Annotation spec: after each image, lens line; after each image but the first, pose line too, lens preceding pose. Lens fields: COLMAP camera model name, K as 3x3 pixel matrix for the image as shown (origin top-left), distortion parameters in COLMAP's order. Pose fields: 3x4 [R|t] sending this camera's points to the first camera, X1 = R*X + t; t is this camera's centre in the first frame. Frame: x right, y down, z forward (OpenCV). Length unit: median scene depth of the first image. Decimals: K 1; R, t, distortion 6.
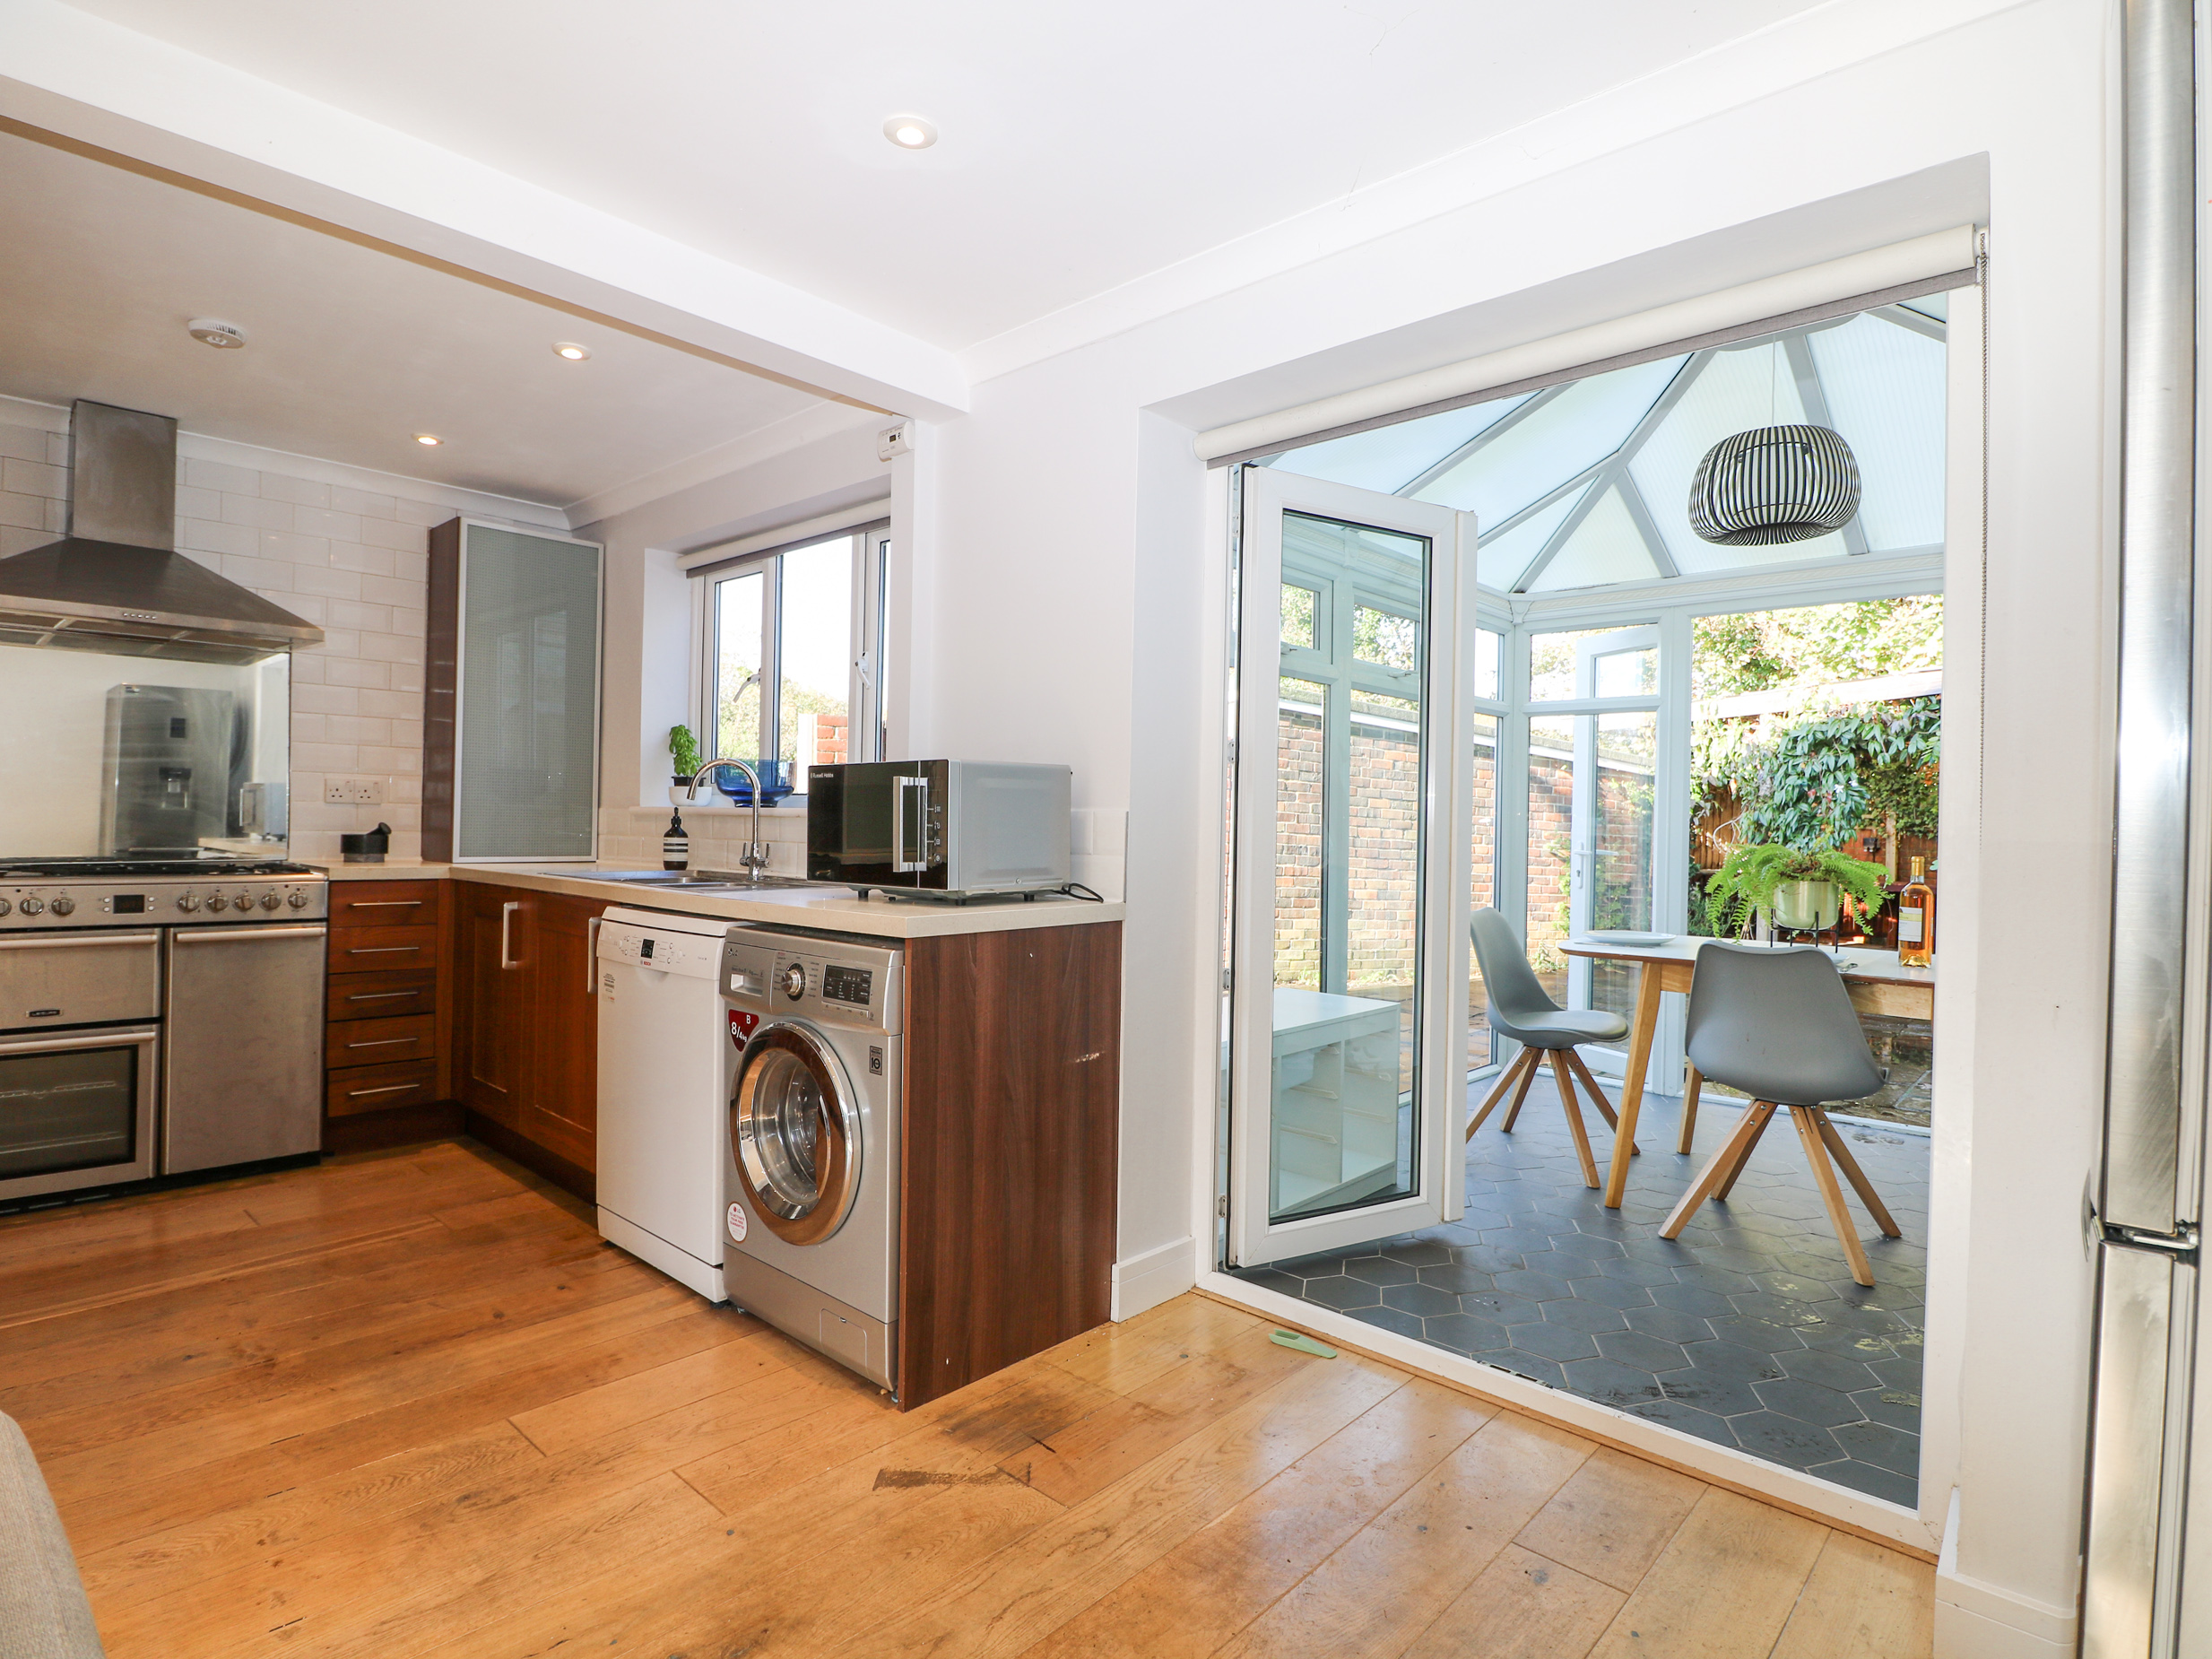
lens RADIAL K [[1155.0, 0, 1097.6], [0, 1155.0, 826.5], [0, 0, 1]] dist [-0.007877, -0.001242]
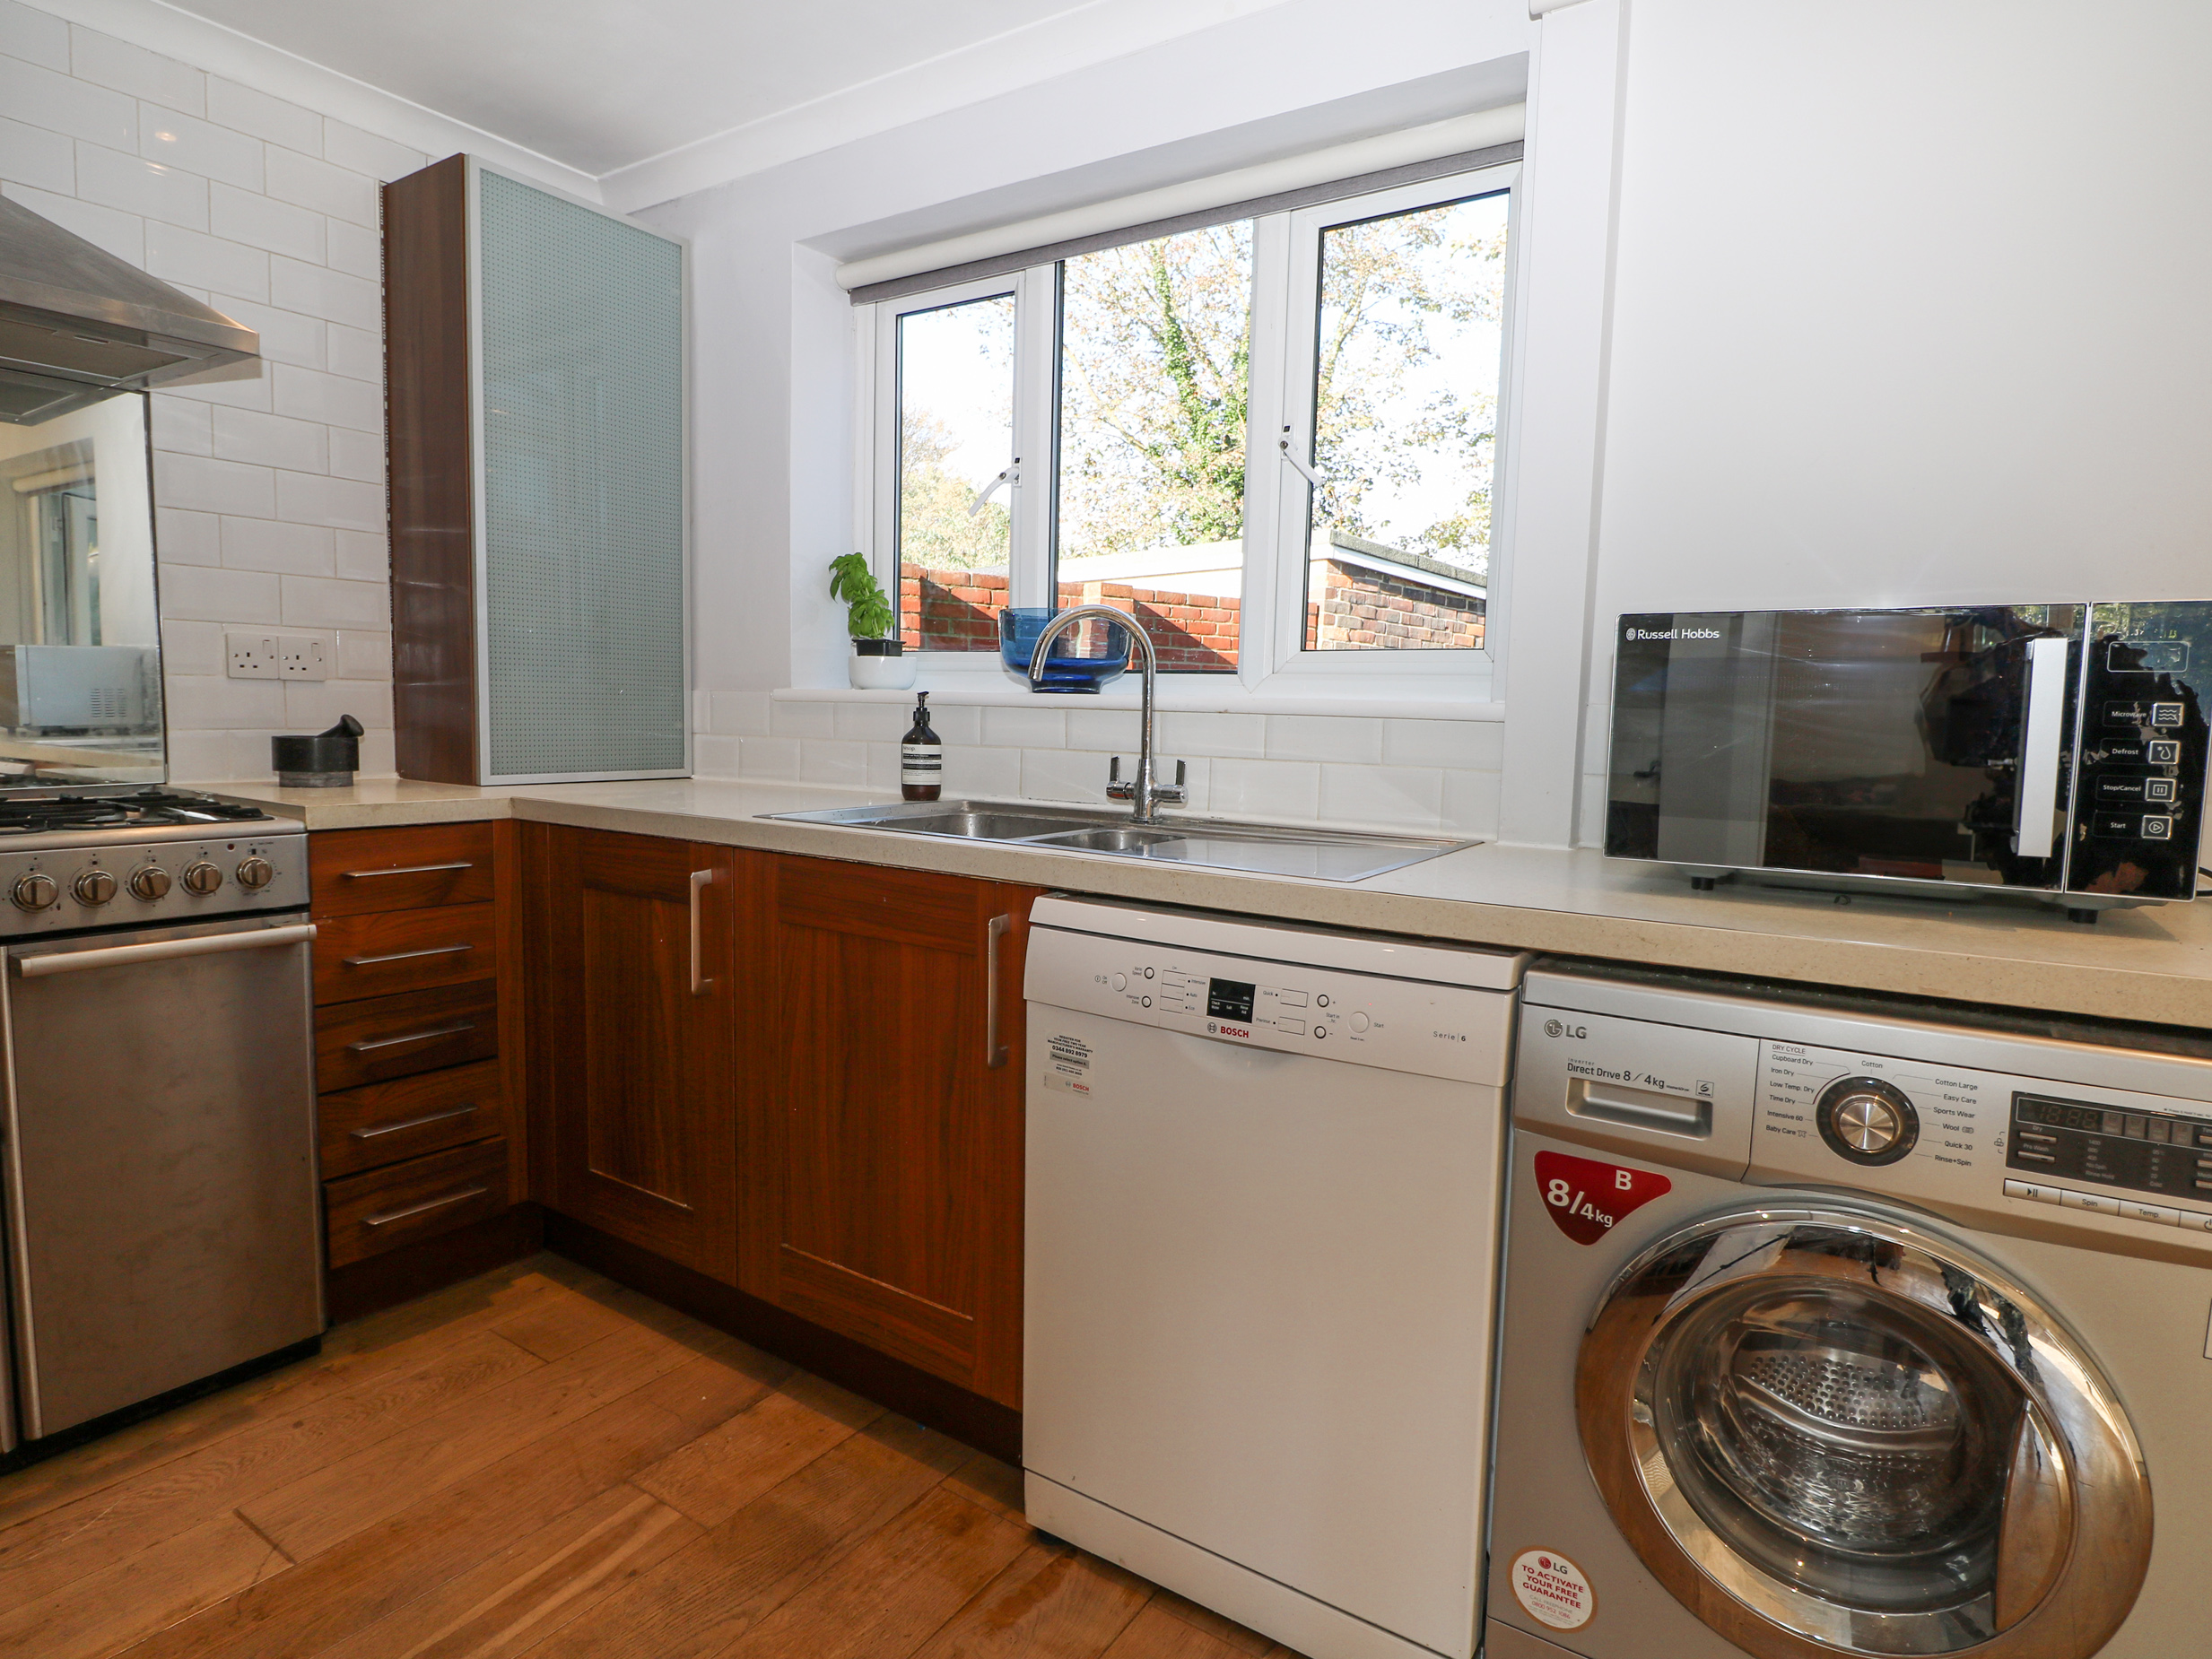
lens RADIAL K [[1216.5, 0, 1116.1], [0, 1216.5, 831.1], [0, 0, 1]] dist [-0.012241, -0.002552]
pose [[0.985703, -0.011015, 0.168133, -0.381872], [-0.006206, 0.994810, 0.101559, -0.010062], [-0.168380, -0.101151, 0.980519, 0.386762]]
